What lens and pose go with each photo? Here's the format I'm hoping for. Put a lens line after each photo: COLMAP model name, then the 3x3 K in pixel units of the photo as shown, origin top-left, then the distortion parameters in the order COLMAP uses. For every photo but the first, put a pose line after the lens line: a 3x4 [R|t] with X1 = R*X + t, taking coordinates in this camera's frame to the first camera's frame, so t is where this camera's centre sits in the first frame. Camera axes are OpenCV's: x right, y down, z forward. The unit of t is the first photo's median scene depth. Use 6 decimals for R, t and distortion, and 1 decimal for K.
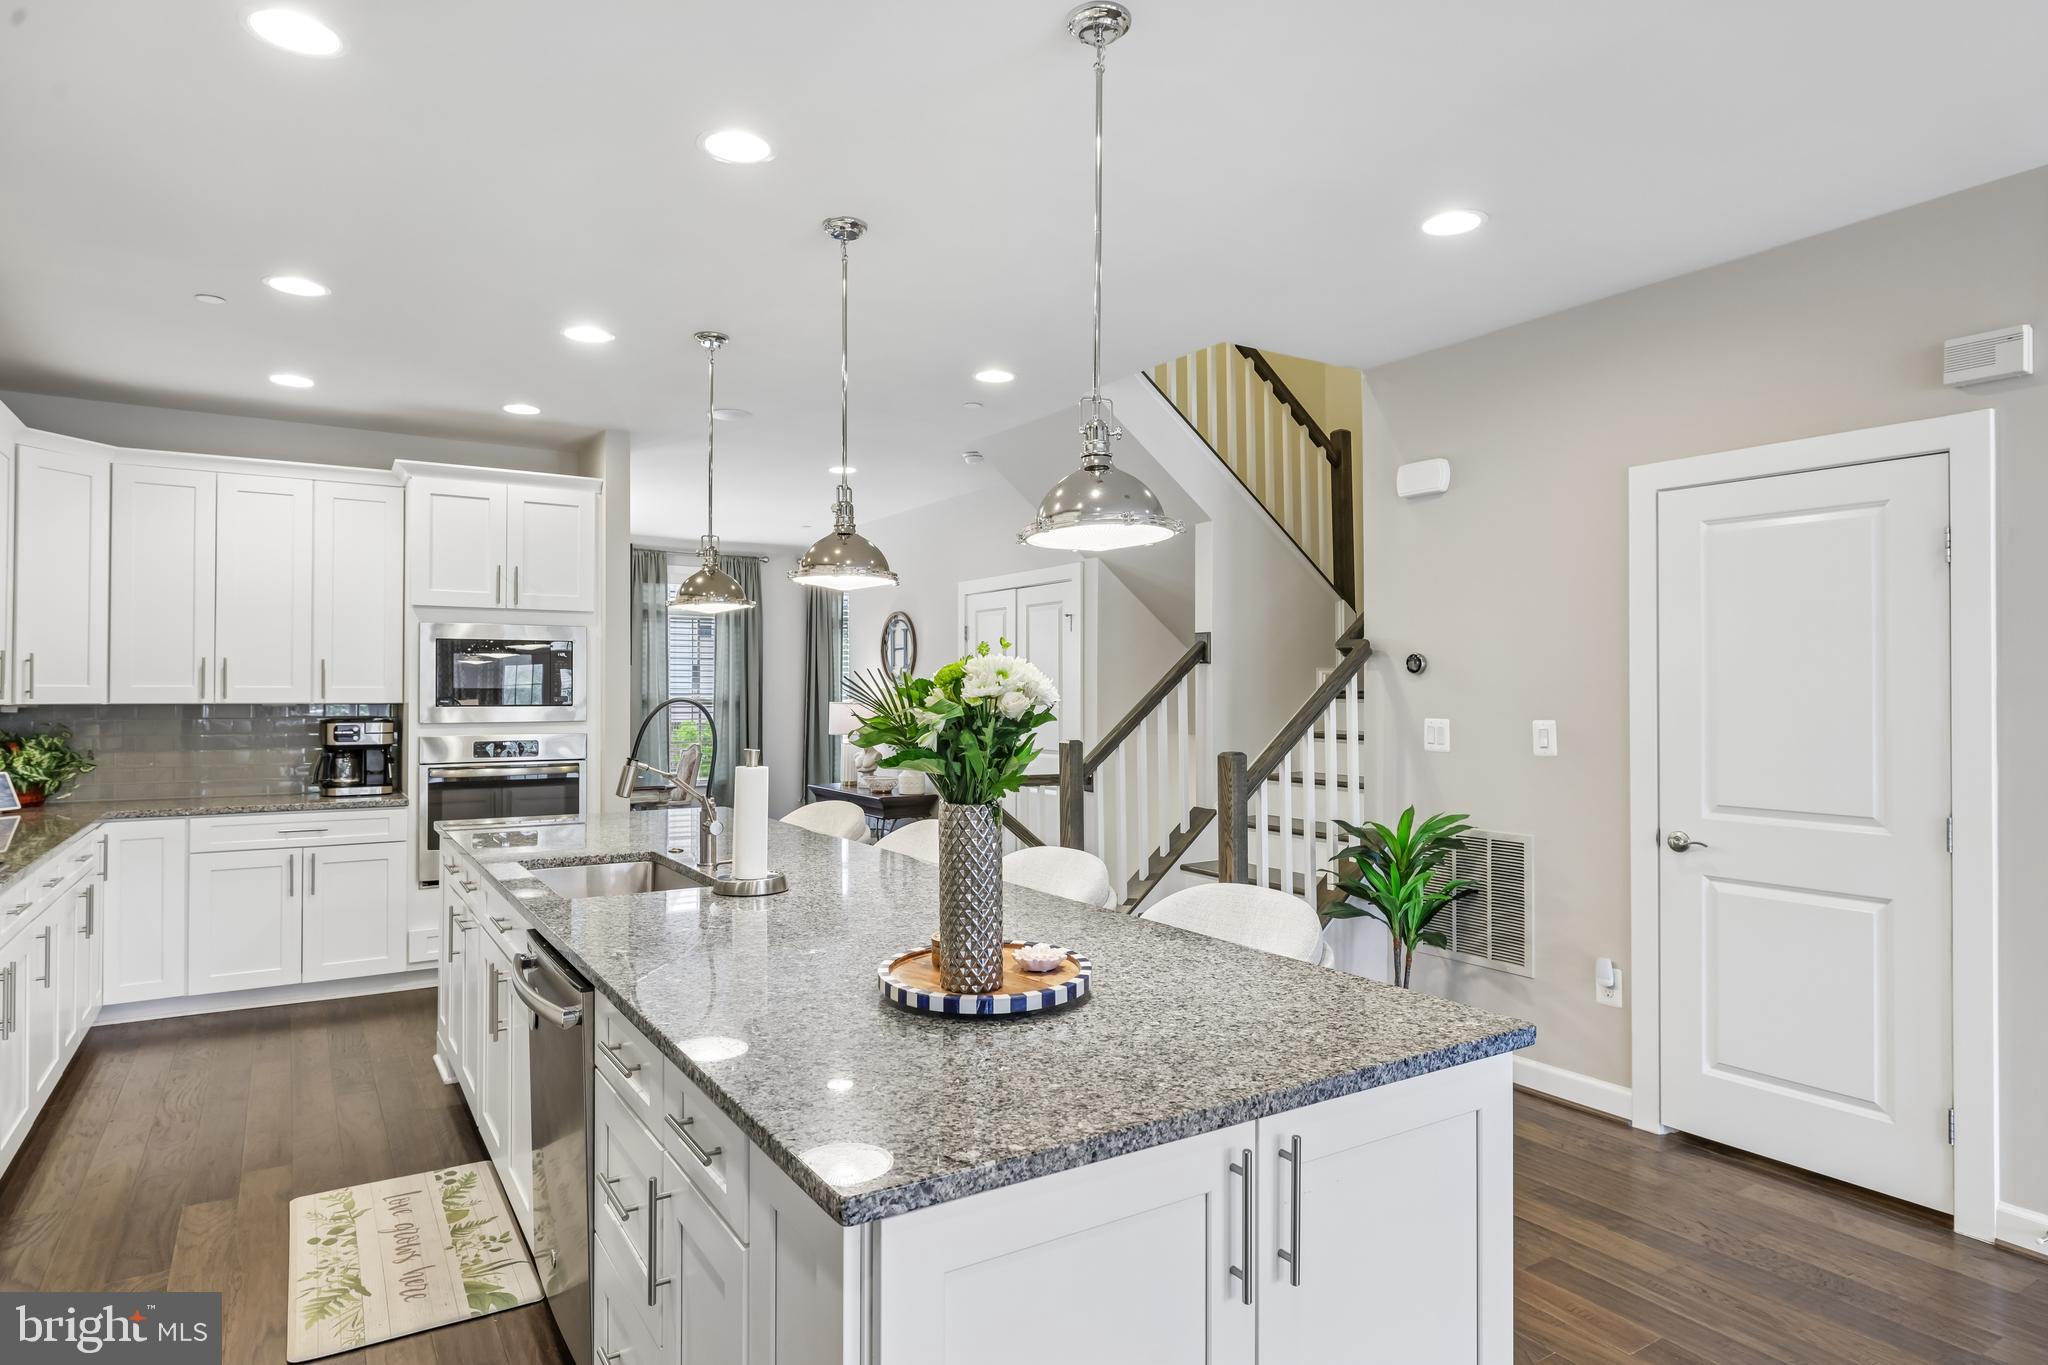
lens RADIAL K [[1160.7, 0, 1023.7], [0, 1160.7, 677.0], [0, 0, 1]] dist [0.001292, -0.000397]
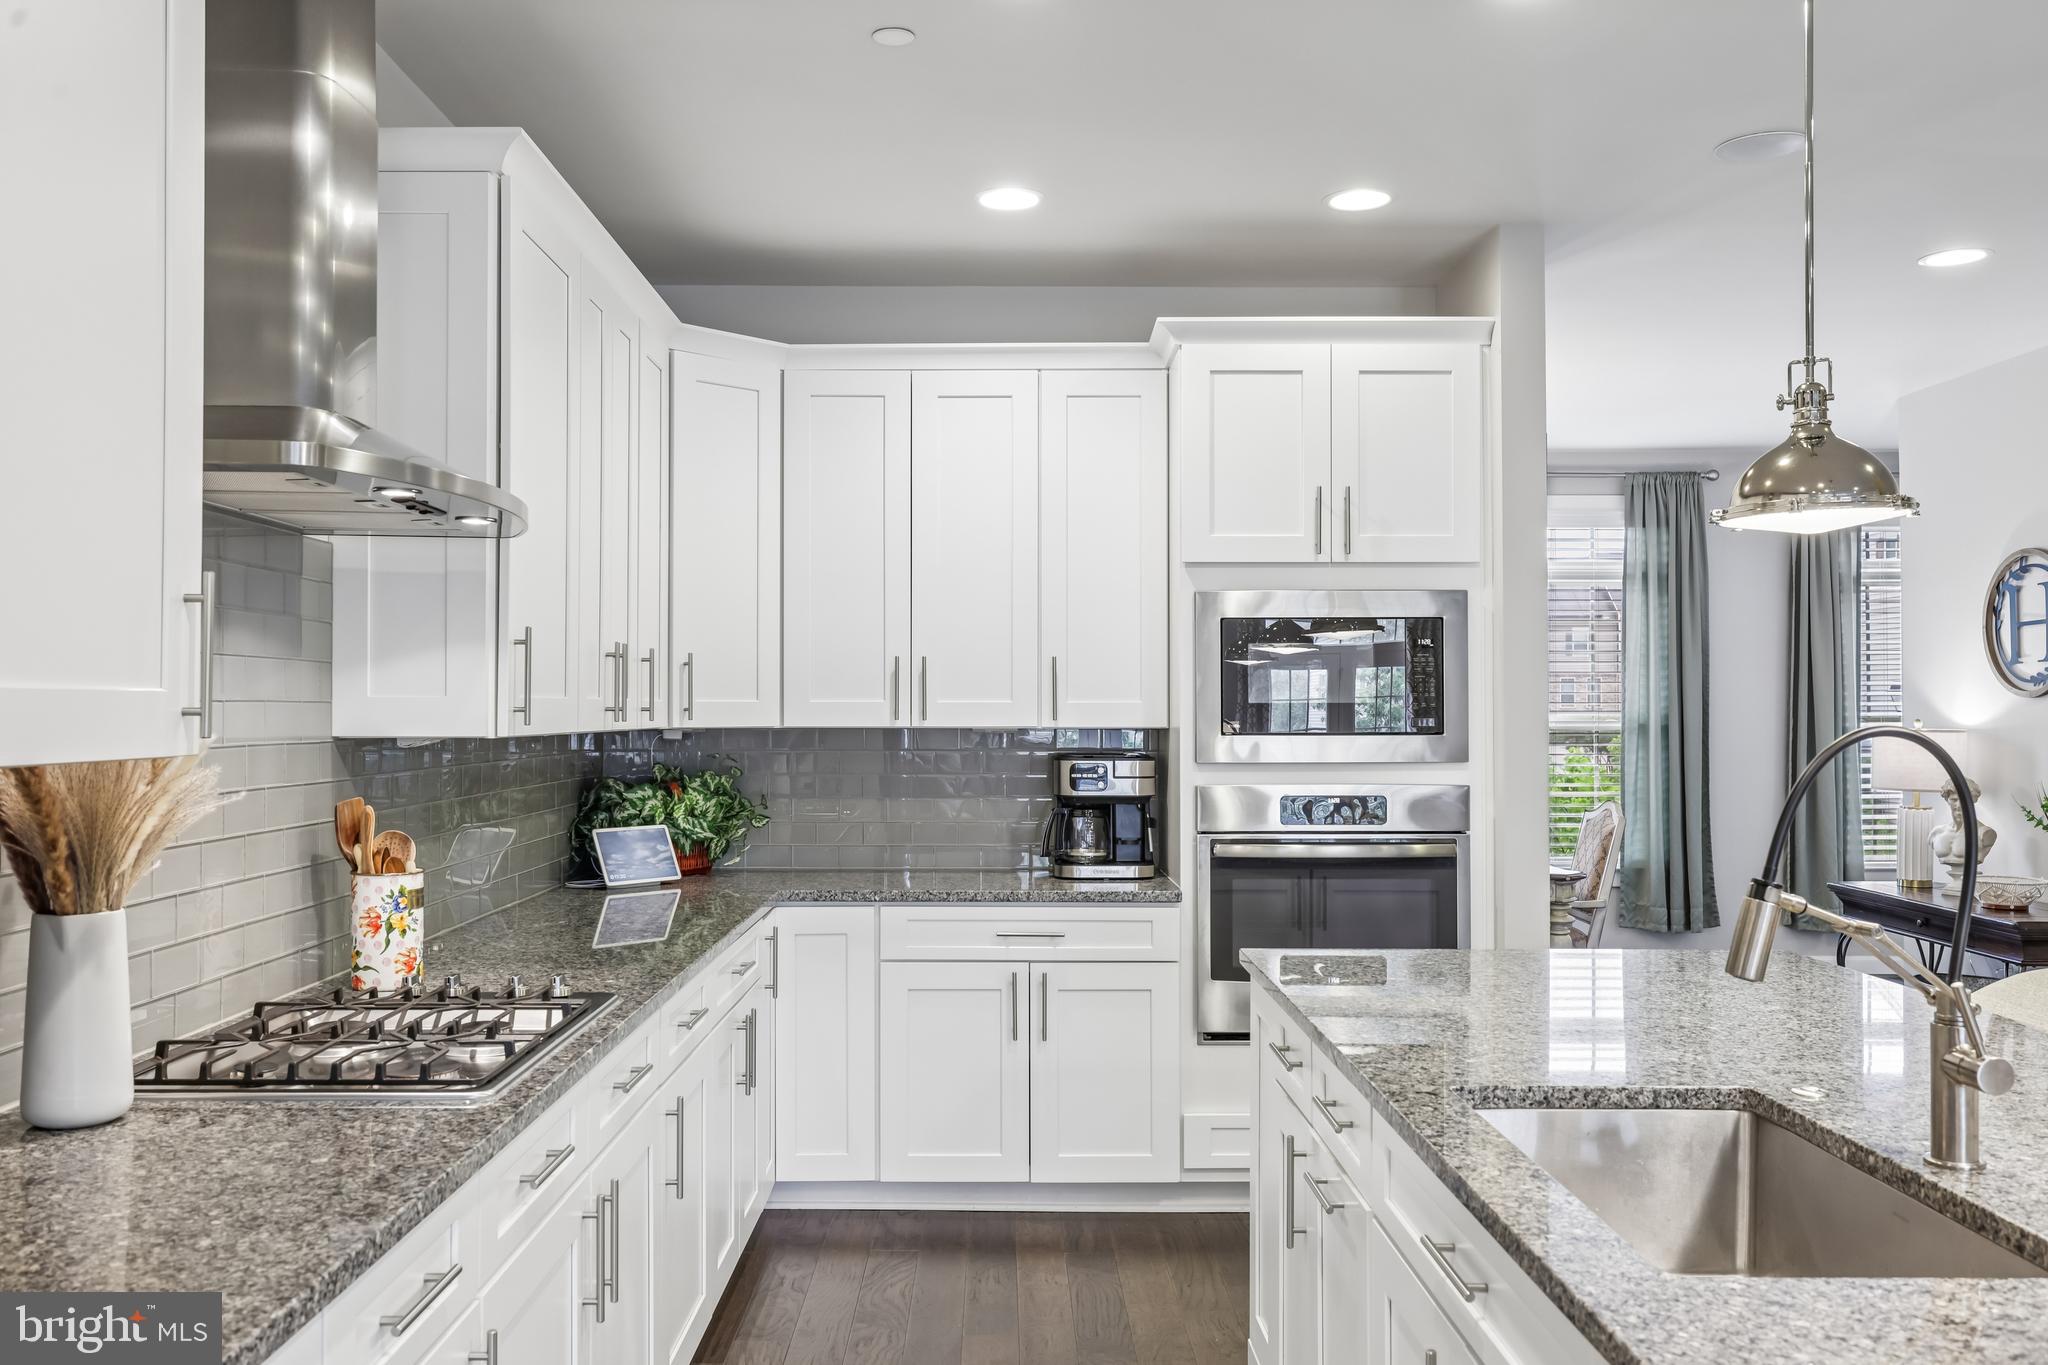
lens RADIAL K [[1653.3, 0, 1024.0], [0, 1653.3, 682.5], [0, 0, 1]] dist [-0.004099, -0.001318]
pose [[0.853180, -0.008970, -0.521540, -0.158648], [0.007611, 0.999960, -0.004748, 0.002423], [0.521562, 0.000082, 0.853214, 0.241197]]
